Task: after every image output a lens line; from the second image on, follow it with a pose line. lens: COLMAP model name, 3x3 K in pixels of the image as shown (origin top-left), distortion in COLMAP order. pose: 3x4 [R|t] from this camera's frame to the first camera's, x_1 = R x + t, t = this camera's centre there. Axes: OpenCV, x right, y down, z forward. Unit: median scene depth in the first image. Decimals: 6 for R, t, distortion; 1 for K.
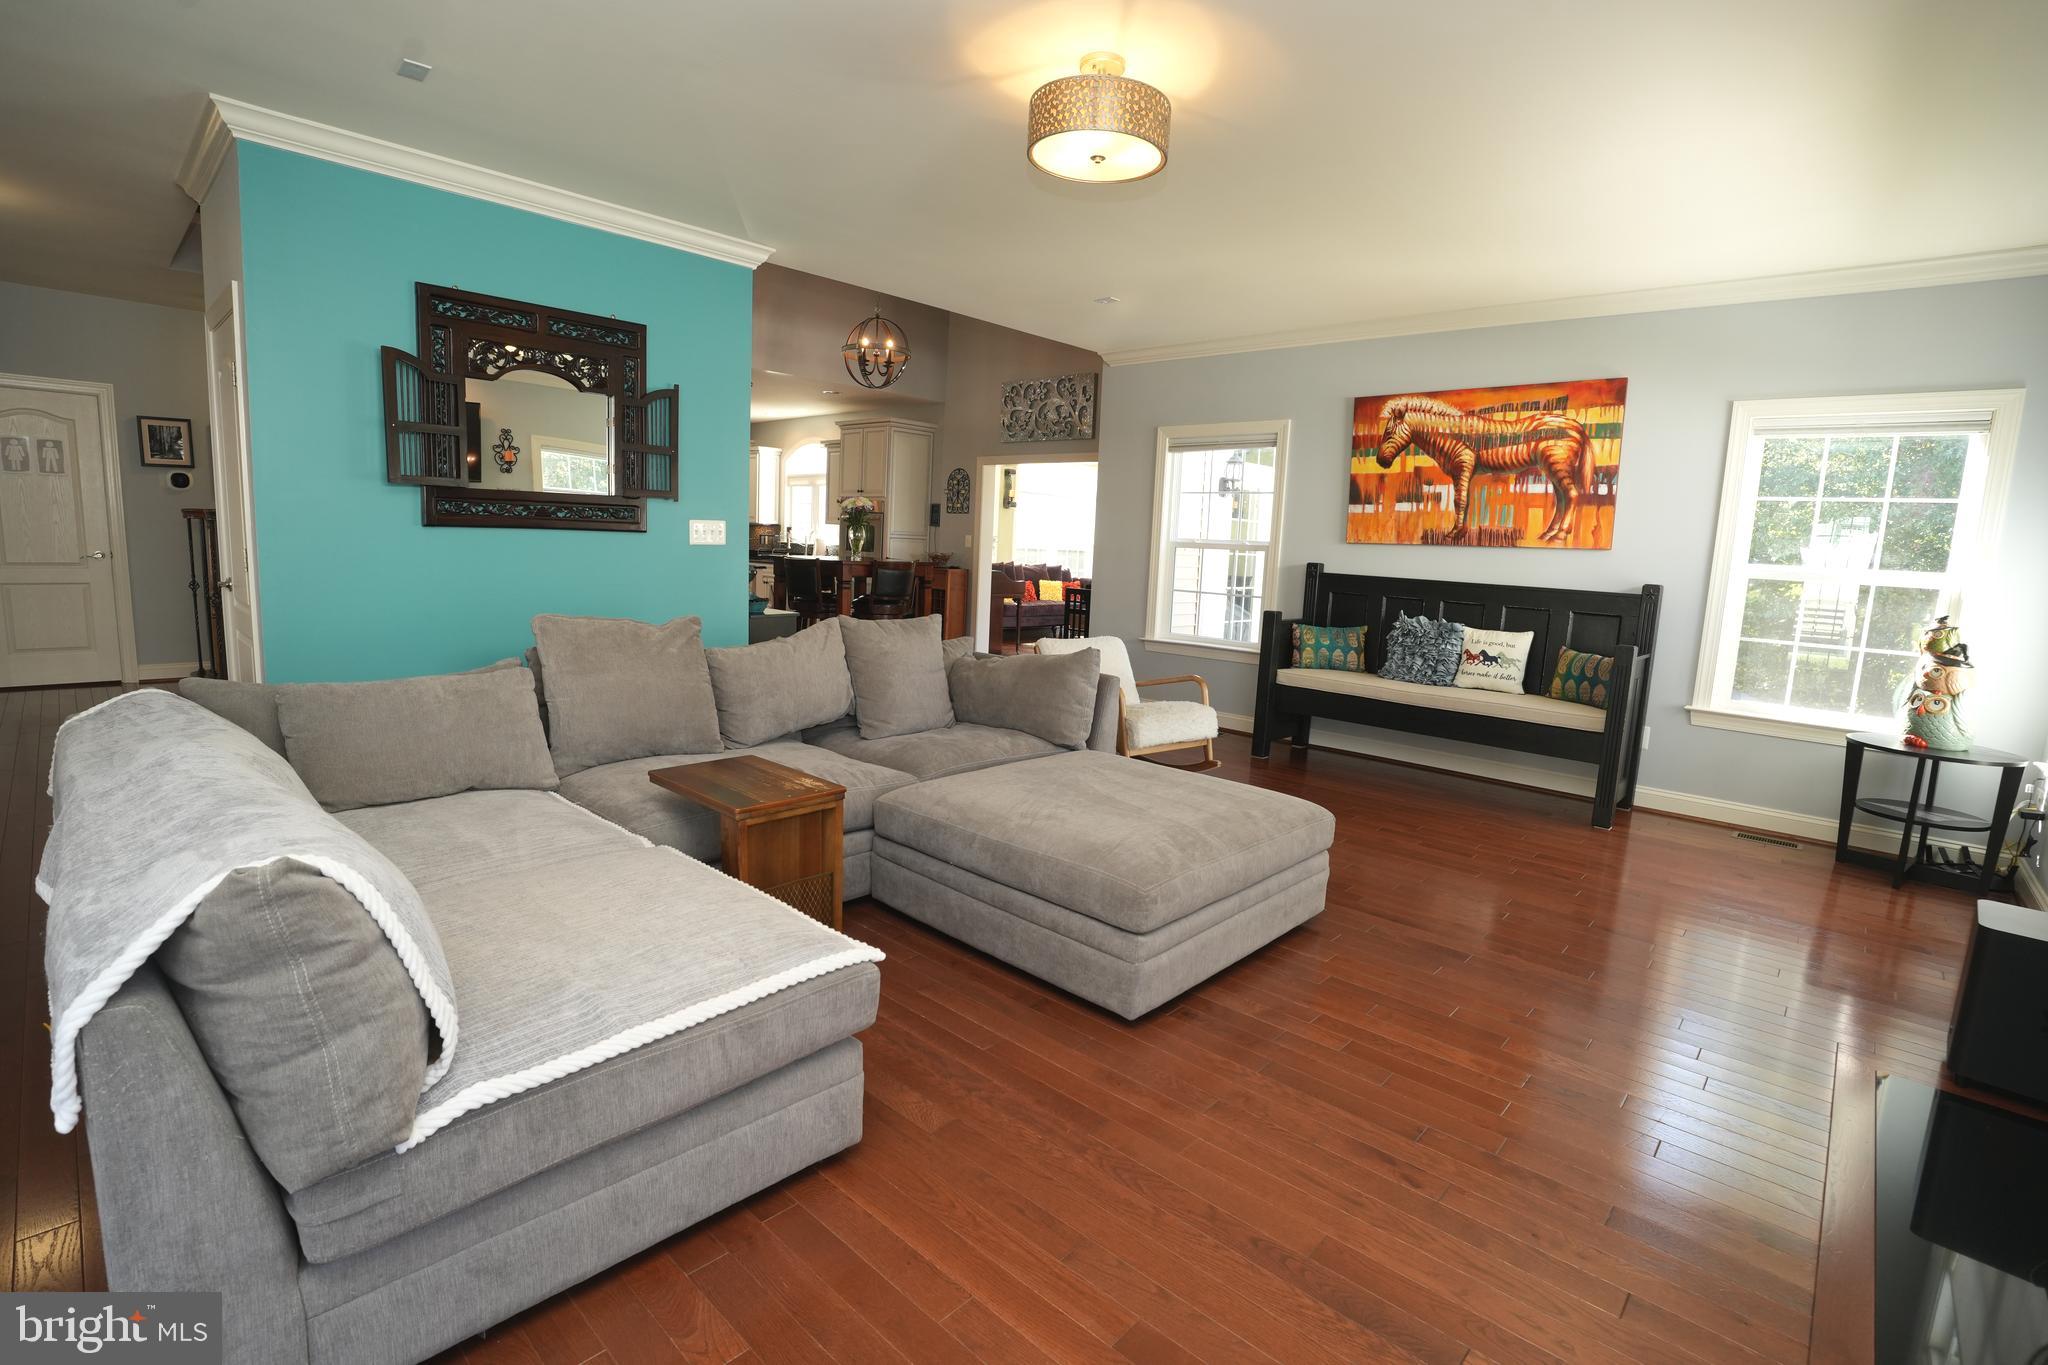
lens RADIAL K [[940.8, 0, 1023.4], [0, 940.8, 693.1], [0, 0, 1]] dist [-0.069175, 0.017615]
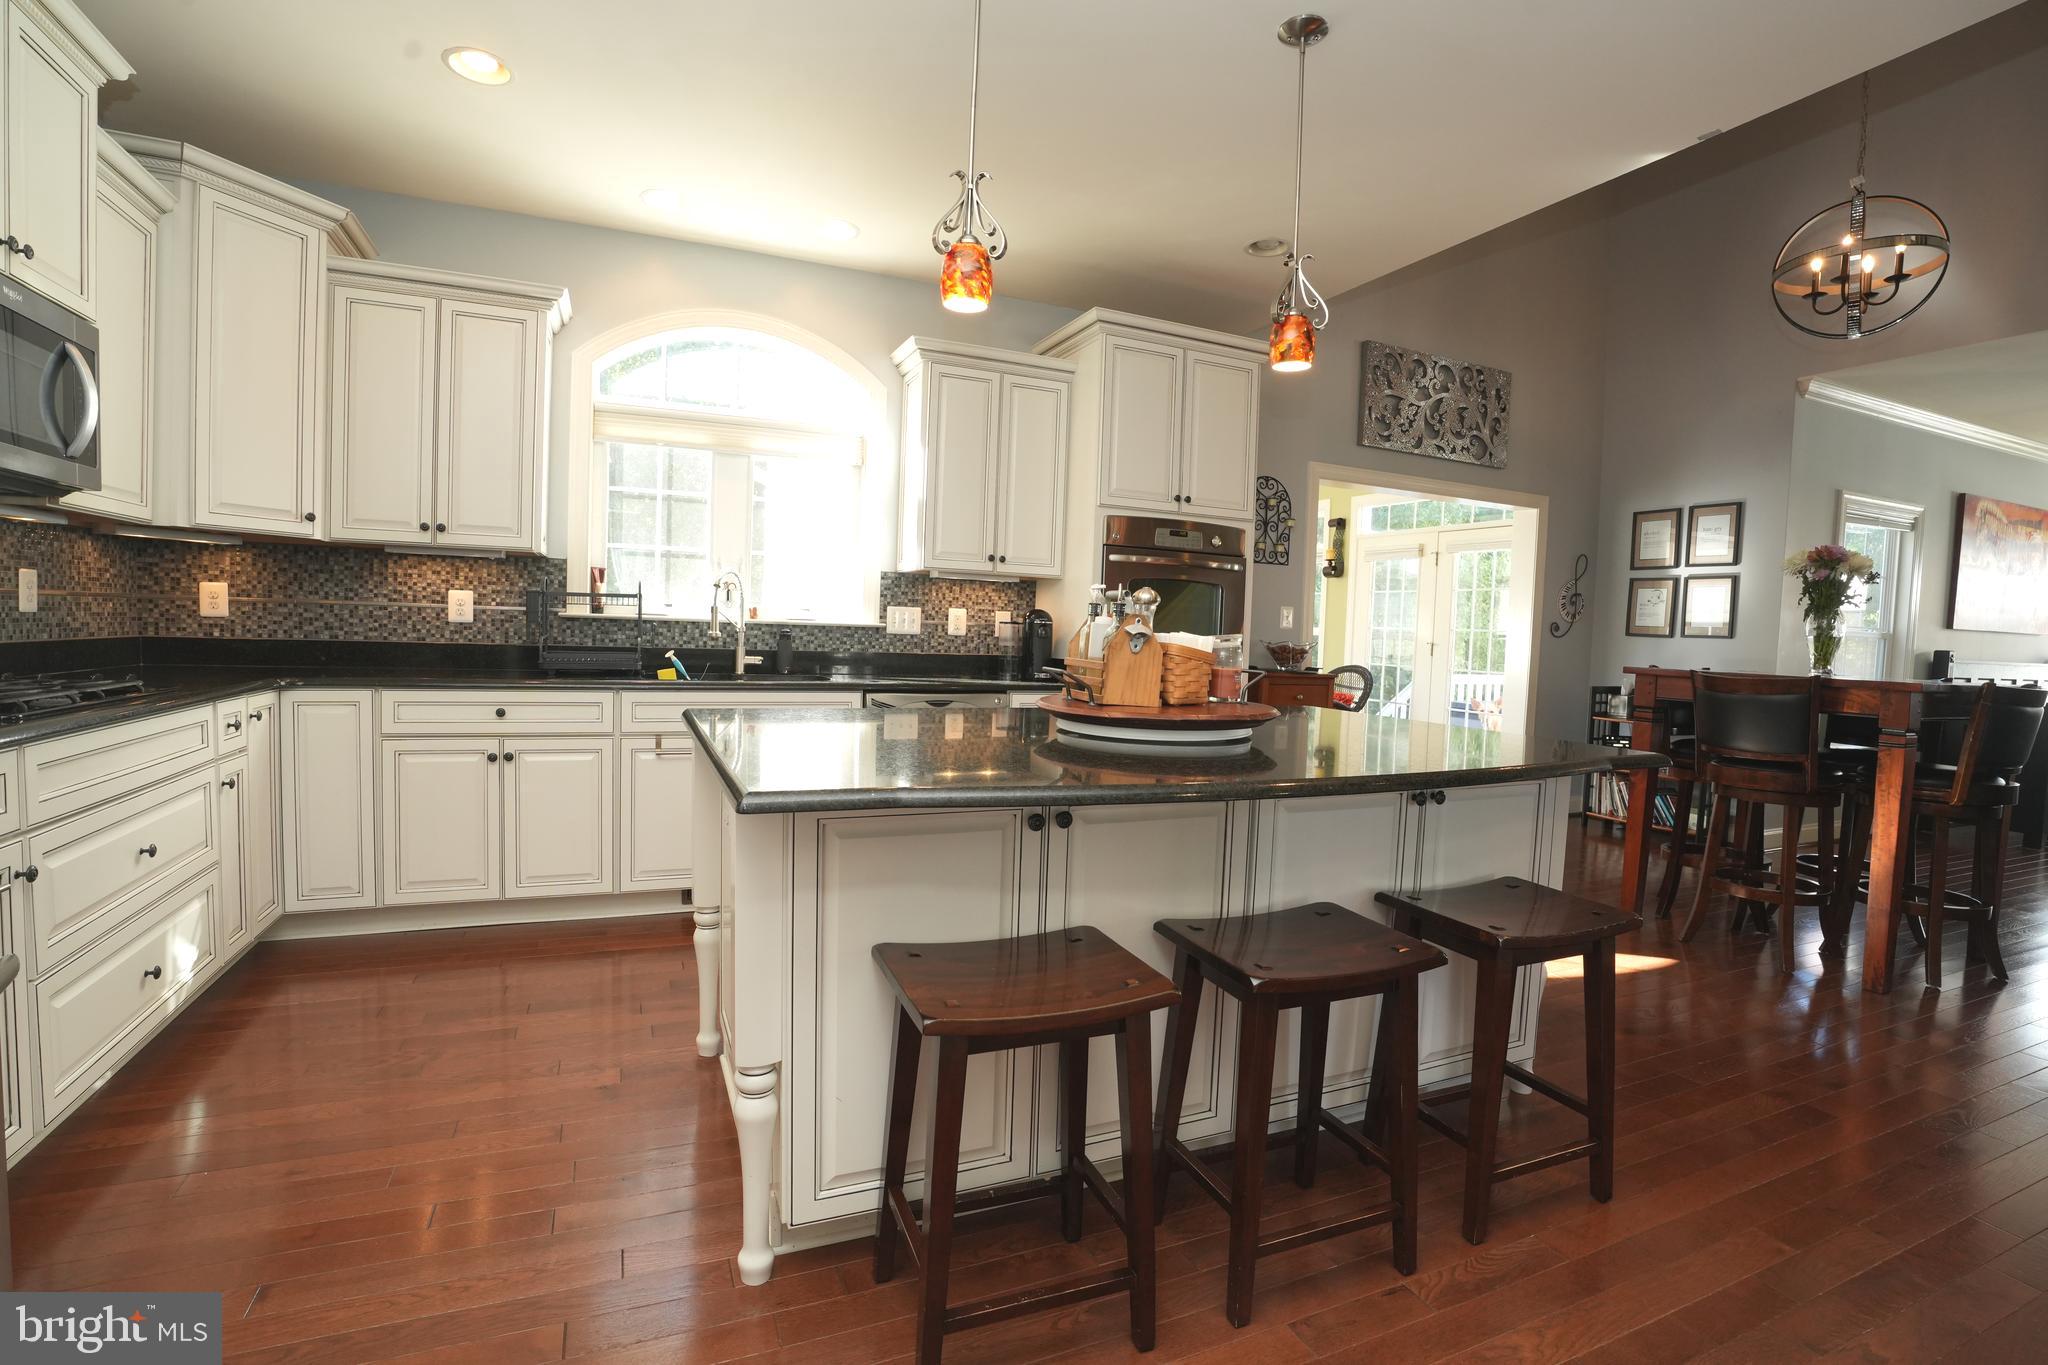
lens RADIAL K [[940.8, 0, 1020.6], [0, 940.8, 677.0], [0, 0, 1]] dist [-0.069175, 0.017615]
pose [[0.399304, -0.076674, 0.913607, -1.121406], [0.128392, 0.991354, 0.027083, -0.306317], [-0.907784, 0.106485, 0.405695, 1.747943]]
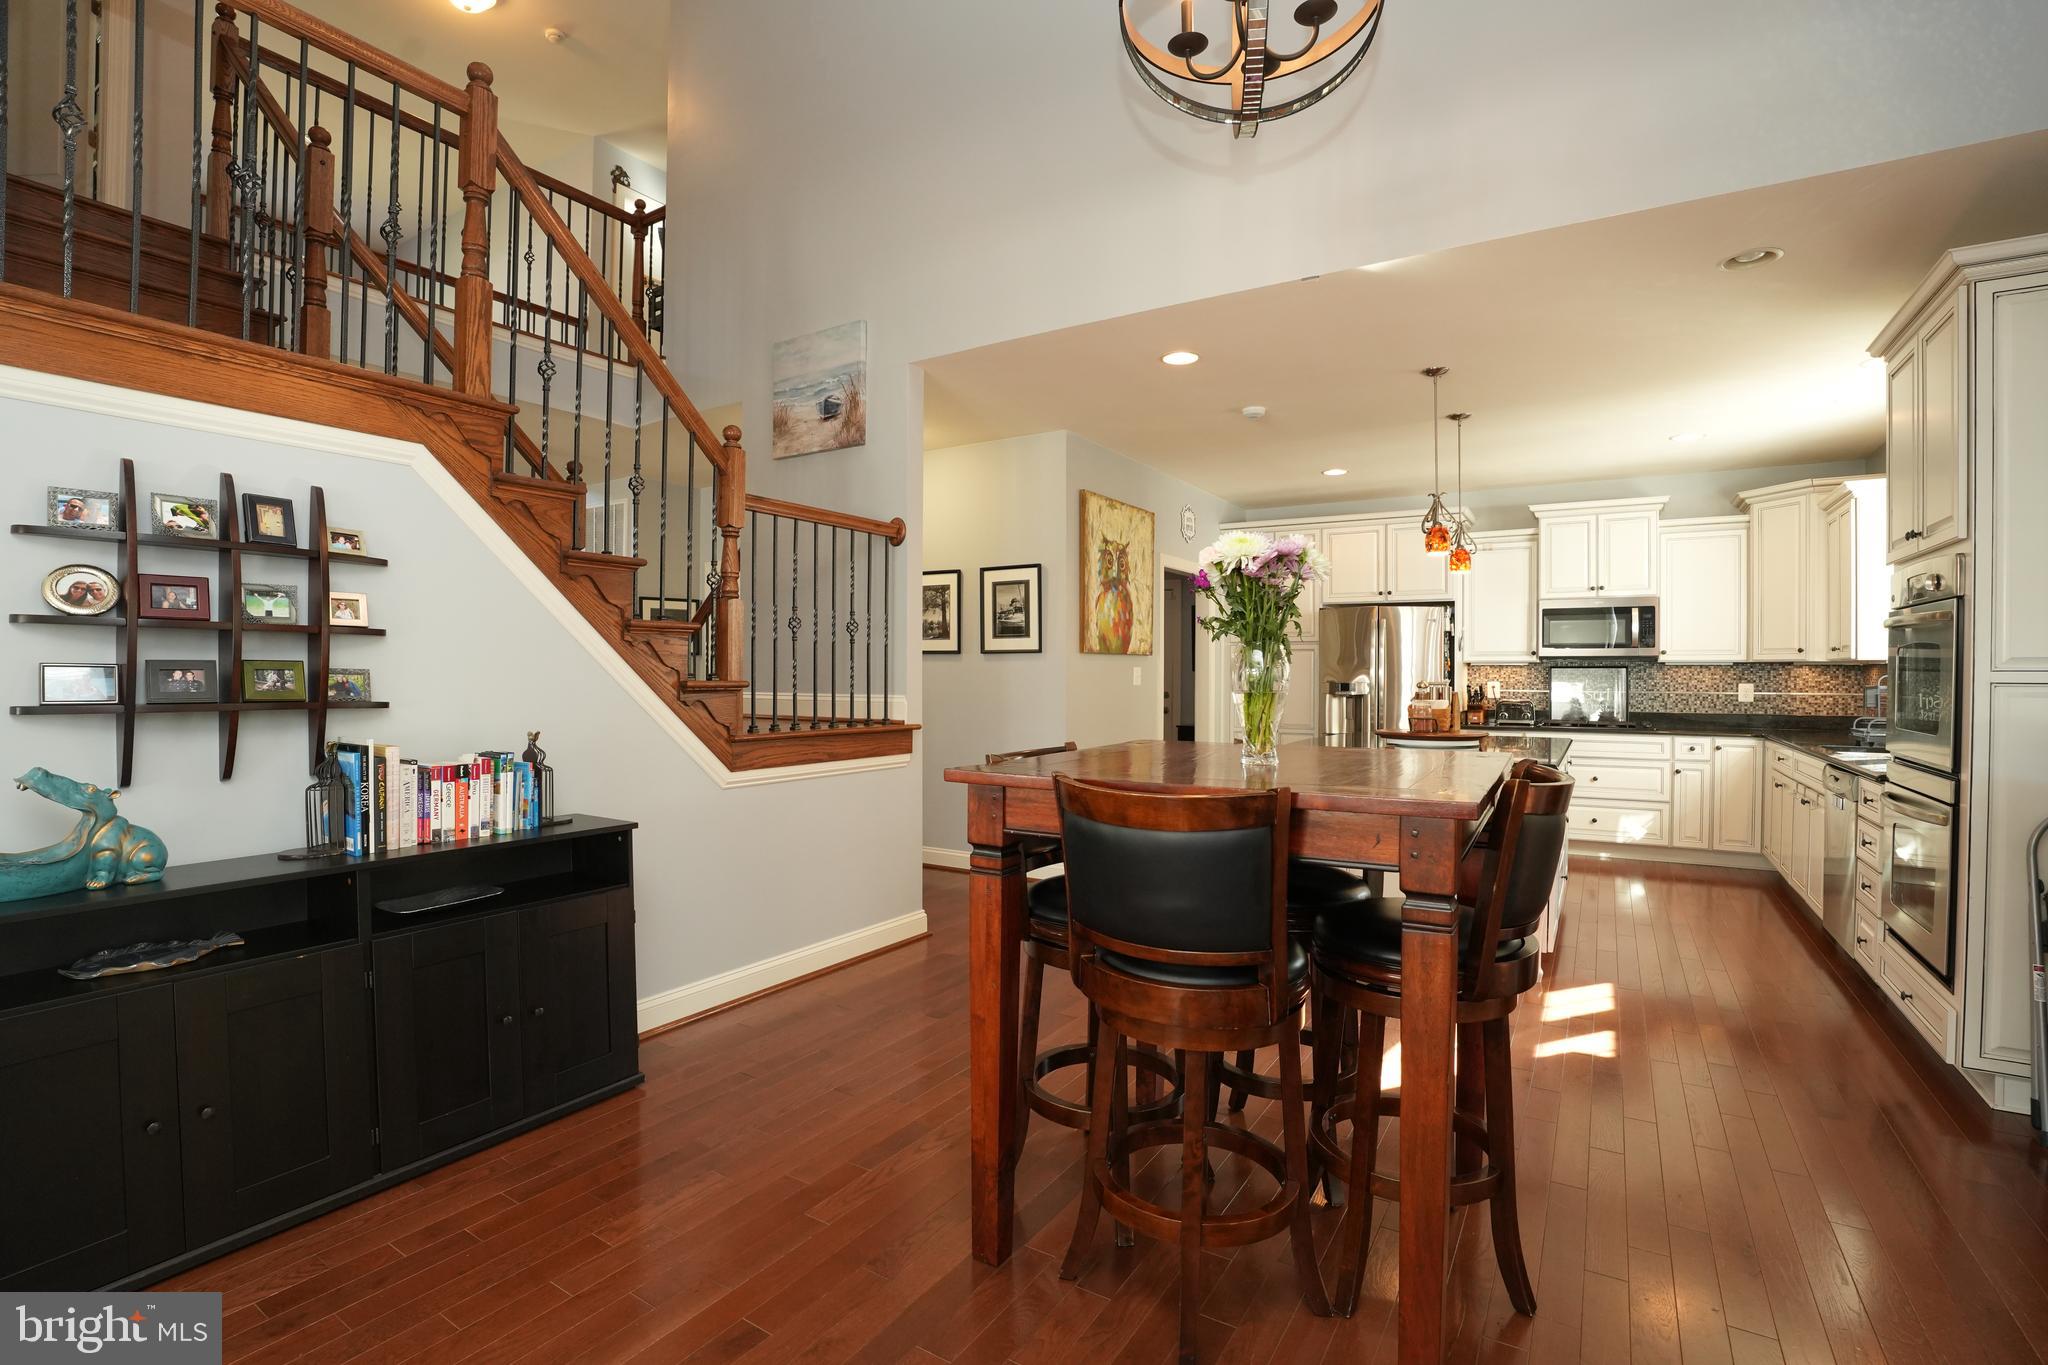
lens RADIAL K [[940.8, 0, 1021.3], [0, 940.8, 679.6], [0, 0, 1]] dist [-0.069175, 0.017615]
pose [[0.182114, -0.037256, -0.982571, 0.110609], [-0.151421, 0.986299, -0.065463, -0.205454], [0.971548, 0.160704, 0.173977, 1.301759]]
